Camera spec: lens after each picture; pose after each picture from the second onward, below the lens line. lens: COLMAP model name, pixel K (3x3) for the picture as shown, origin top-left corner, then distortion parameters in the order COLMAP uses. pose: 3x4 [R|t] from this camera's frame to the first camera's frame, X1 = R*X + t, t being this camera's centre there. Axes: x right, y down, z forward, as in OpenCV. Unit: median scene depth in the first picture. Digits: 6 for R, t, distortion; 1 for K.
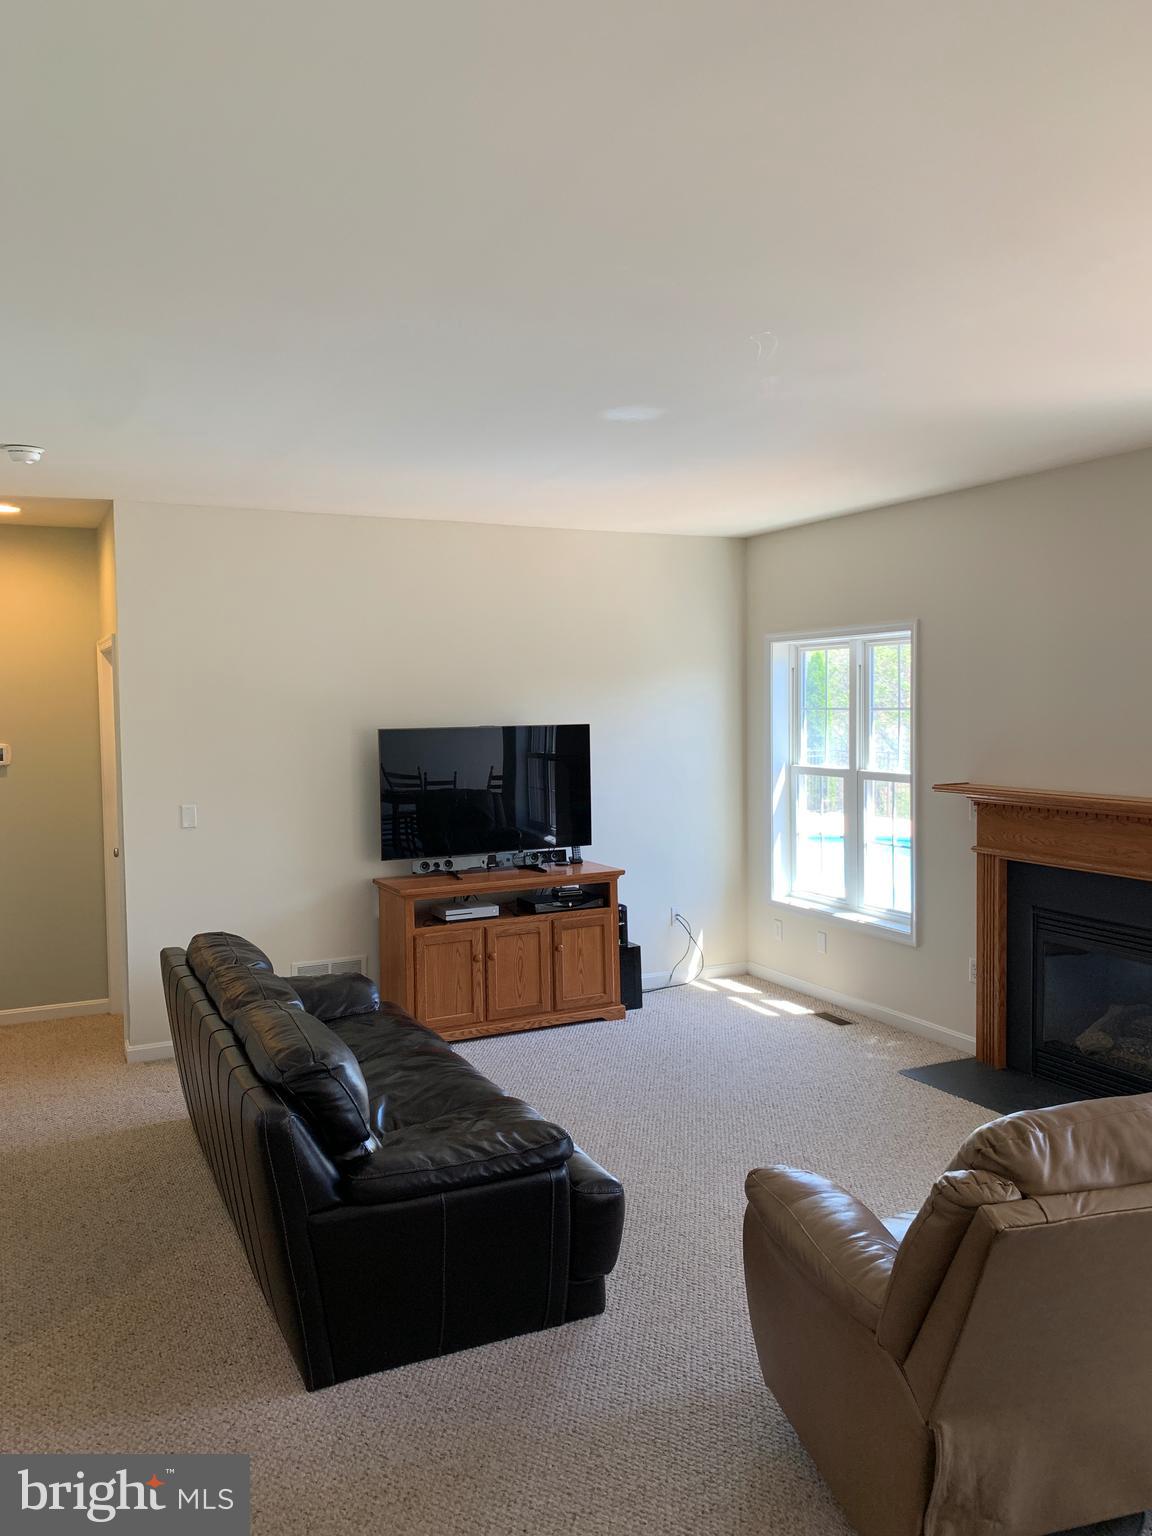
lens RADIAL K [[1170.0, 0, 576.0], [0, 1170.0, 768.0], [0, 0, 1]] dist [0.172321, -0.309754]
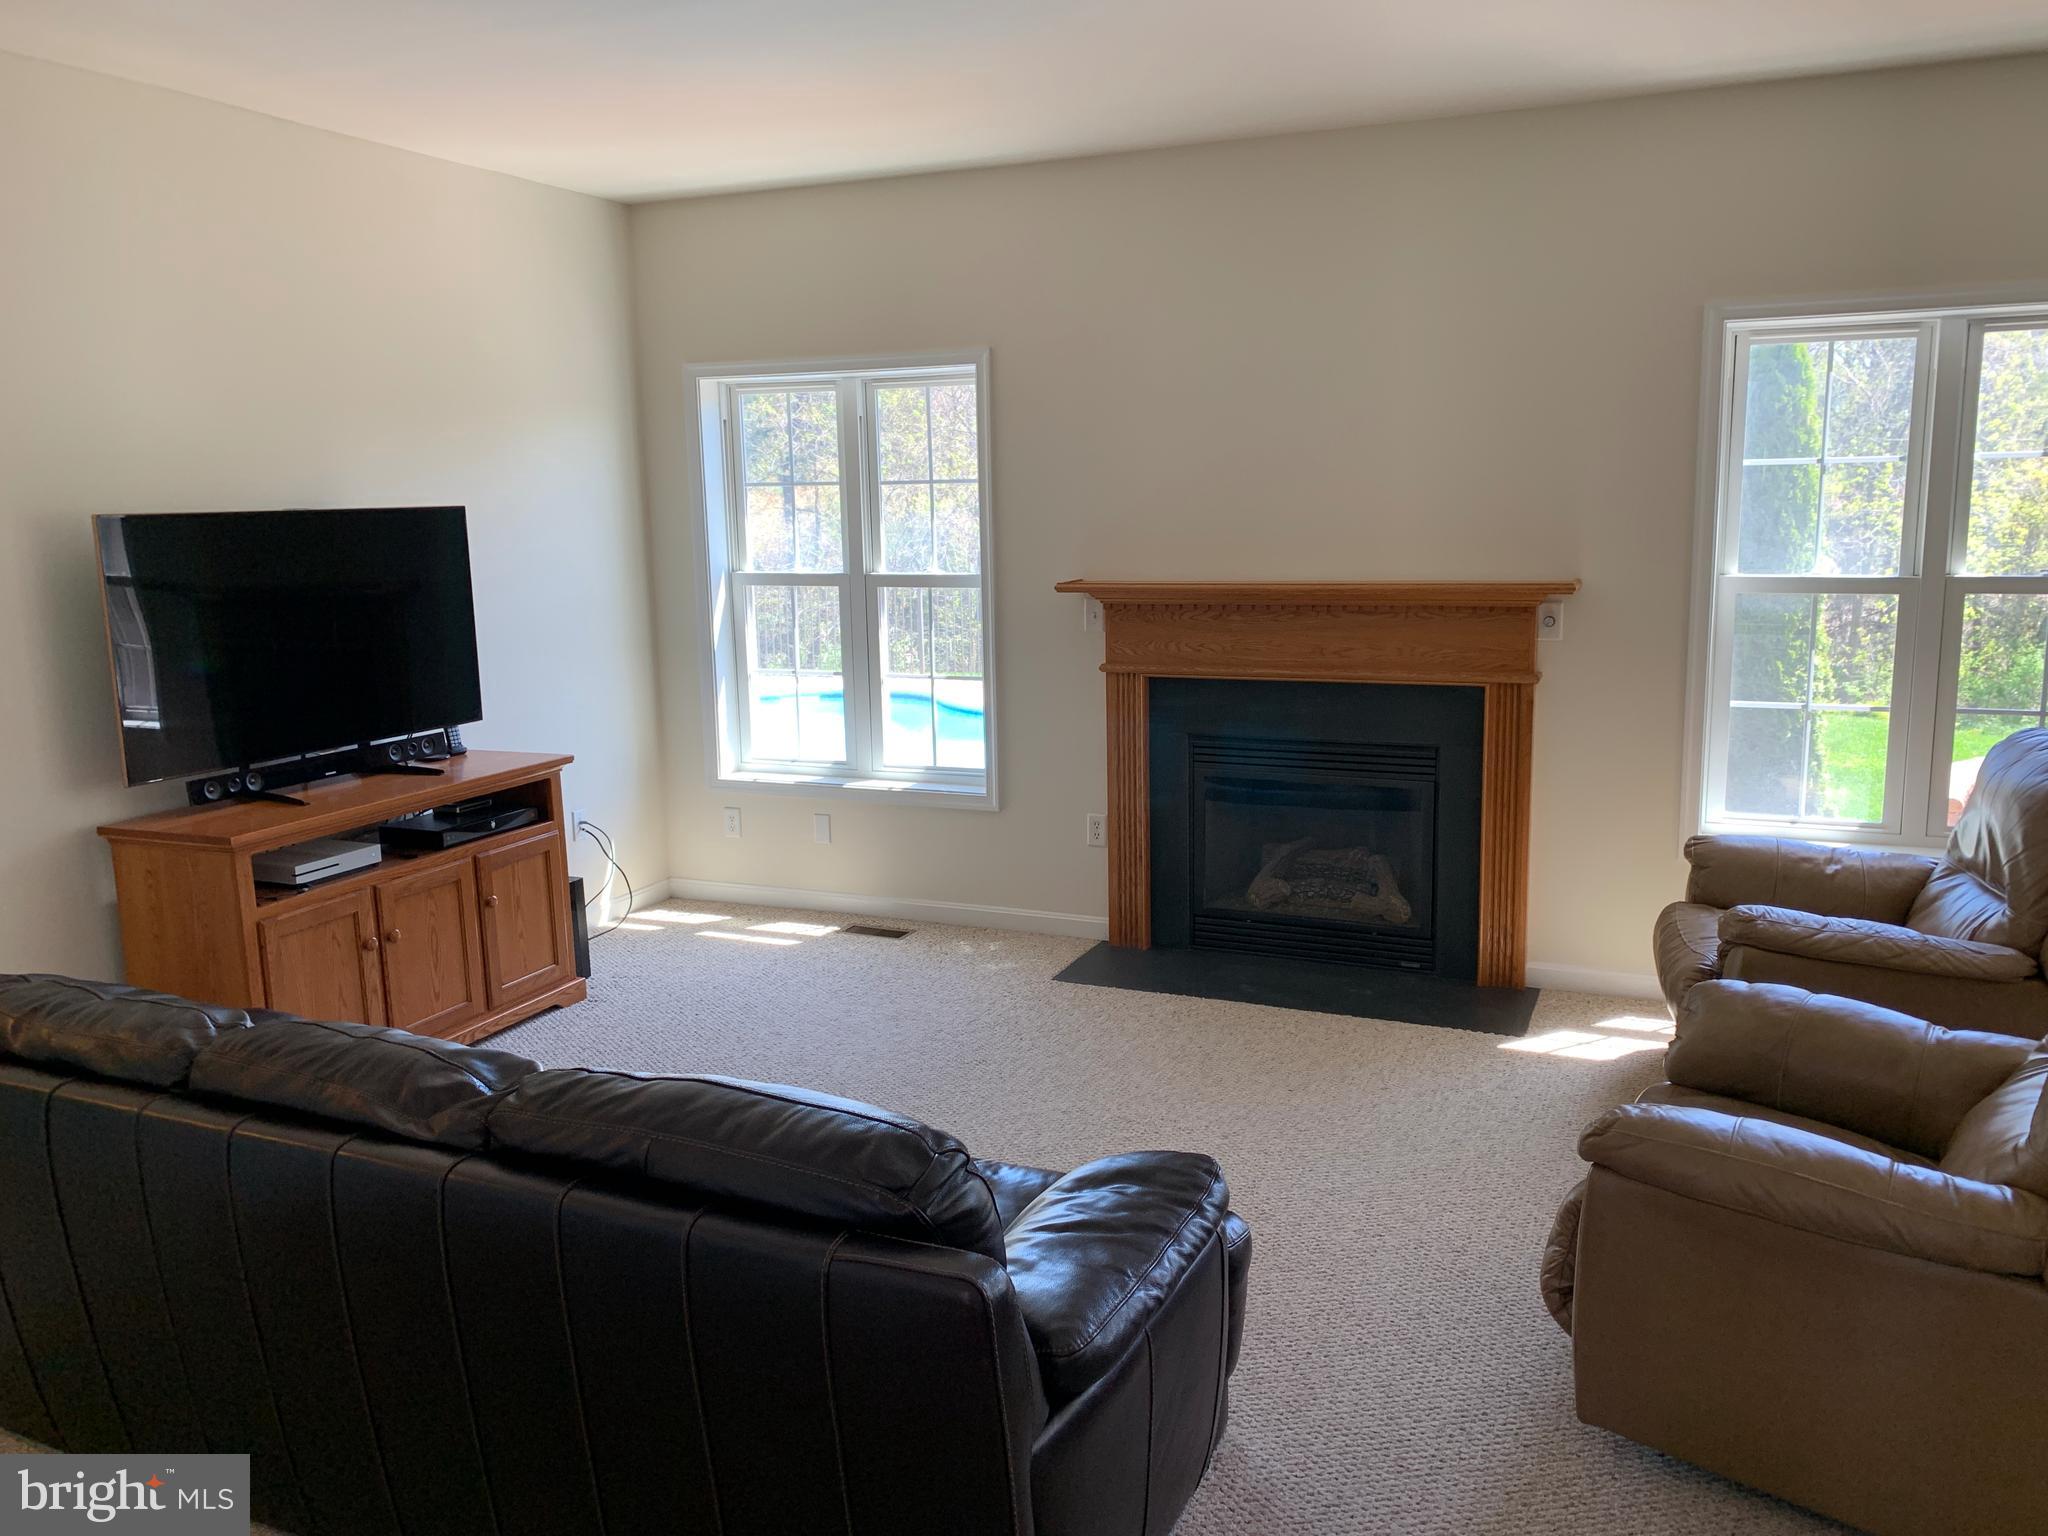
lens RADIAL K [[1560.0, 0, 1038.5], [0, 1560.0, 746.6], [0, 0, 1]] dist [0.172321, -0.309754]
pose [[0.771977, -0.106958, 0.626587, -0.277707], [0.047980, 0.992734, 0.110346, 0.006288], [-0.633837, -0.055121, 0.771500, 0.236291]]
